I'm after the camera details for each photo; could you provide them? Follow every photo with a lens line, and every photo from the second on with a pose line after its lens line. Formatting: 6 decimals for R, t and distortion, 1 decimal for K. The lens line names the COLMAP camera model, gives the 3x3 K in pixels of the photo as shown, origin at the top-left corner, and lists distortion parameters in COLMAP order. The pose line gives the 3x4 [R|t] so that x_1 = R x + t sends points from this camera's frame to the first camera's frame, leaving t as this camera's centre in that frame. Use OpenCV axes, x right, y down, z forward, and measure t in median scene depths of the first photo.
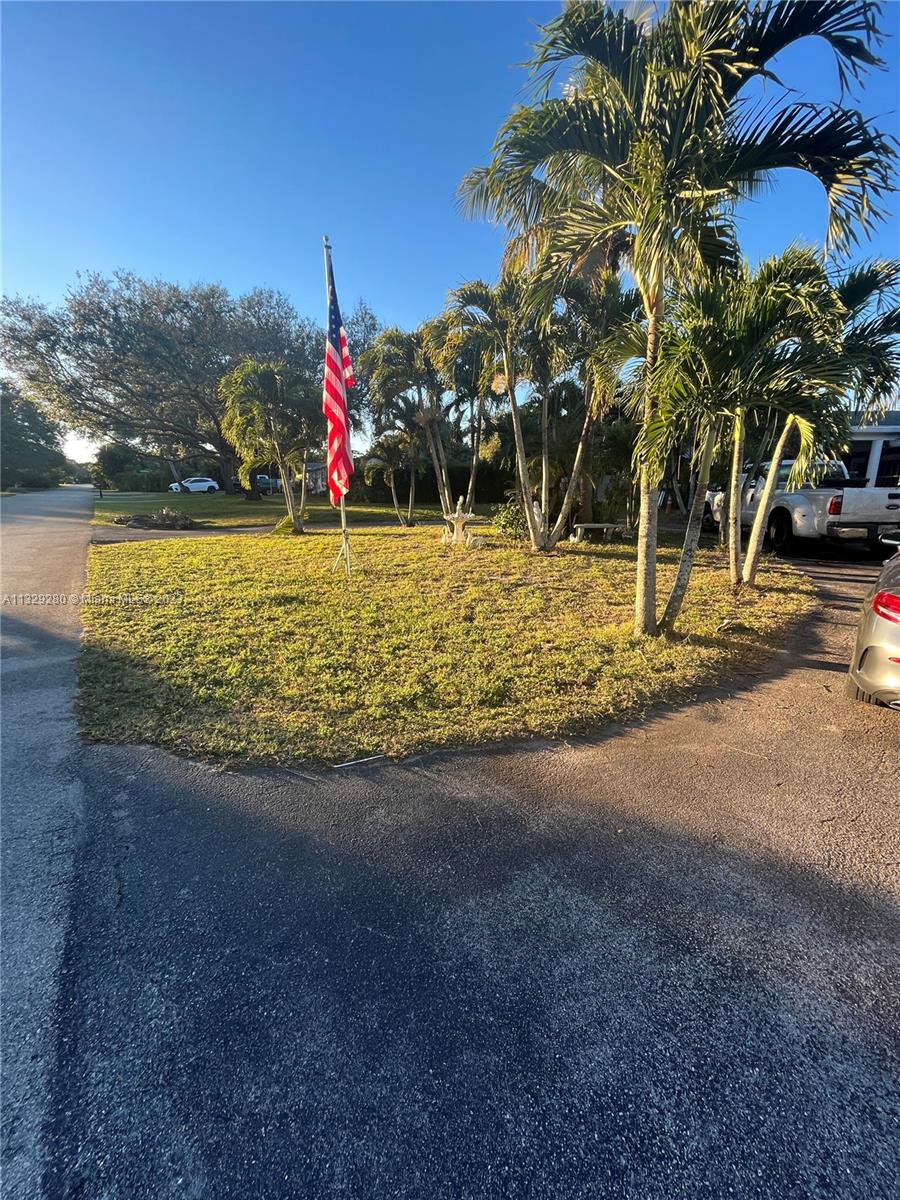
lens RADIAL K [[482.2, 0, 449.9], [0, 482.2, 598.2], [0, 0, 1]] dist [0.000948, 0.000180]
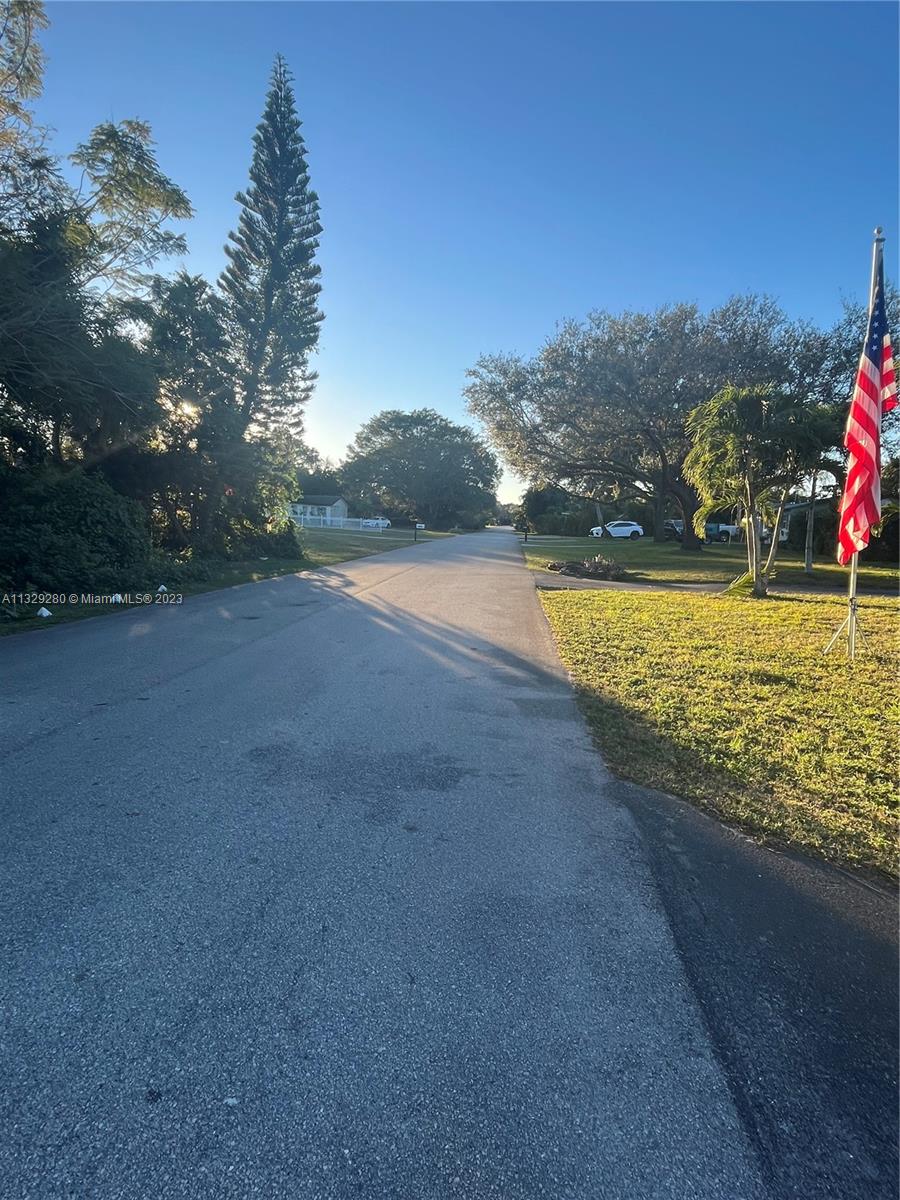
lens RADIAL K [[637.2, 0, 450.4], [0, 637.2, 600.2], [0, 0, 1]] dist [-0.000476, -0.000642]
pose [[0.756987, 0.089740, -0.647238, -0.056610], [-0.166906, 0.984221, -0.058745, 0.021568], [0.631754, 0.152497, 0.760021, -0.127231]]
